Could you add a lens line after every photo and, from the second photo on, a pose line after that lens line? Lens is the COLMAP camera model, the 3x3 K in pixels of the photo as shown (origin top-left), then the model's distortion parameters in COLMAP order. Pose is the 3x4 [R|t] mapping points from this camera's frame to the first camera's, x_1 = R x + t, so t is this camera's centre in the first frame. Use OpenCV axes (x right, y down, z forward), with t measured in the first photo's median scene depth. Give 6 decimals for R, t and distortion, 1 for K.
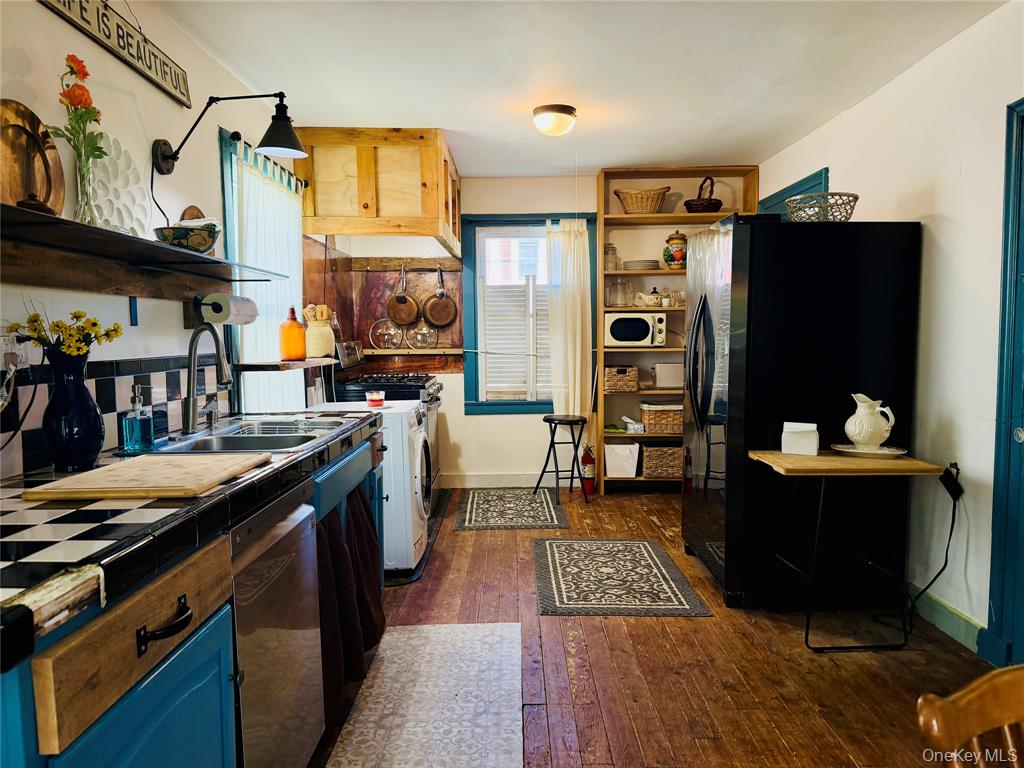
lens RADIAL K [[715.0, 0, 509.1], [0, 715.0, 392.4], [0, 0, 1]] dist [0.039771, -0.065860]
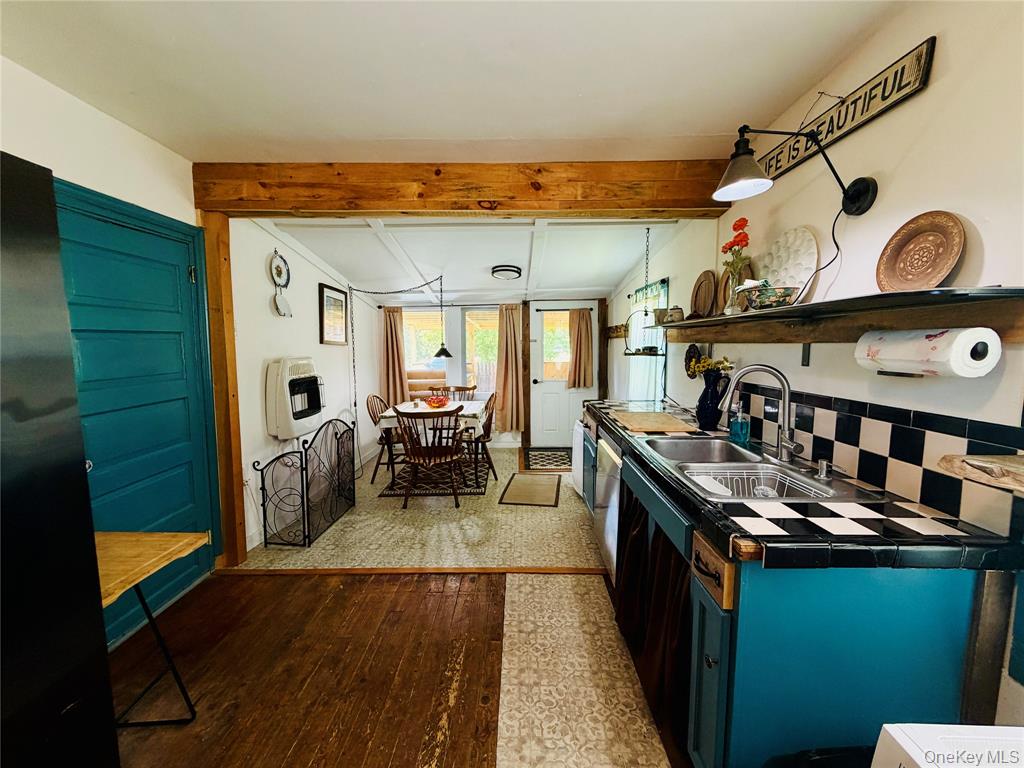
lens RADIAL K [[407.8, 0, 509.8], [0, 407.8, 384.5], [0, 0, 1]] dist [0.000180, 0.000397]
pose [[-0.999809, 0.013581, 0.014042, -0.008301], [0.015866, 0.983883, 0.178108, -0.124637], [-0.011397, 0.178296, -0.983911, 1.088873]]
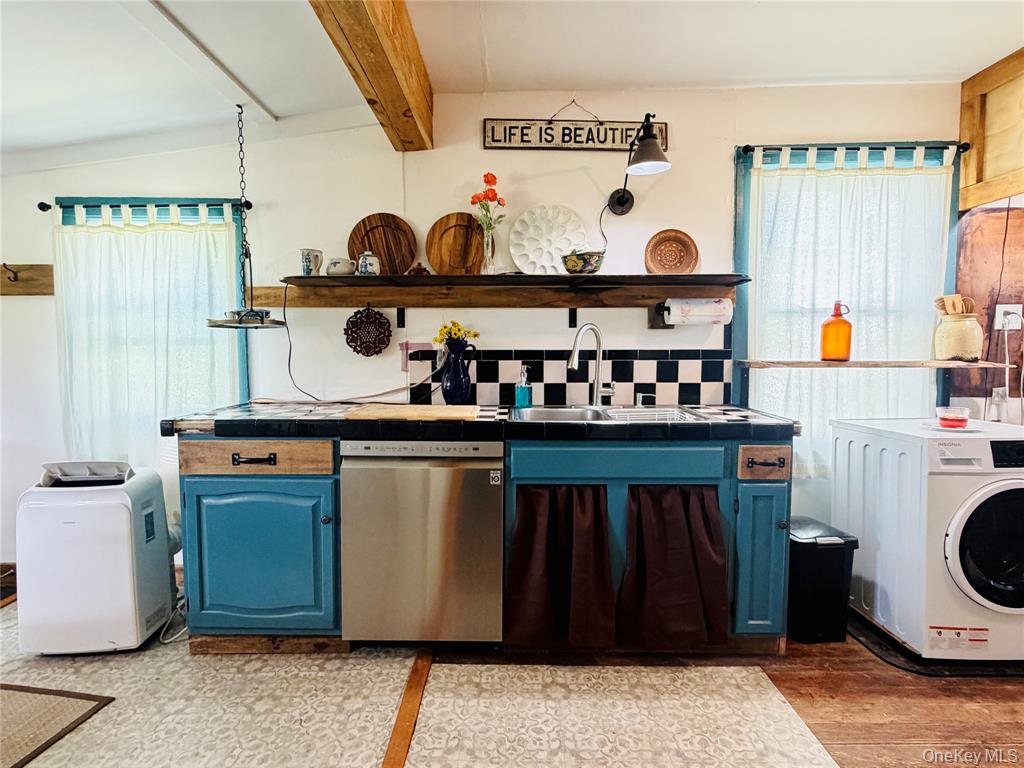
lens RADIAL K [[517.4, 0, 513.3], [0, 517.4, 383.4], [0, 0, 1]] dist [0.002738, -0.001081]
pose [[0.001359, 0.079709, -0.996817, 0.352556], [-0.078402, 0.993758, 0.079358, -0.033395], [0.996921, 0.078044, 0.007599, 0.555818]]
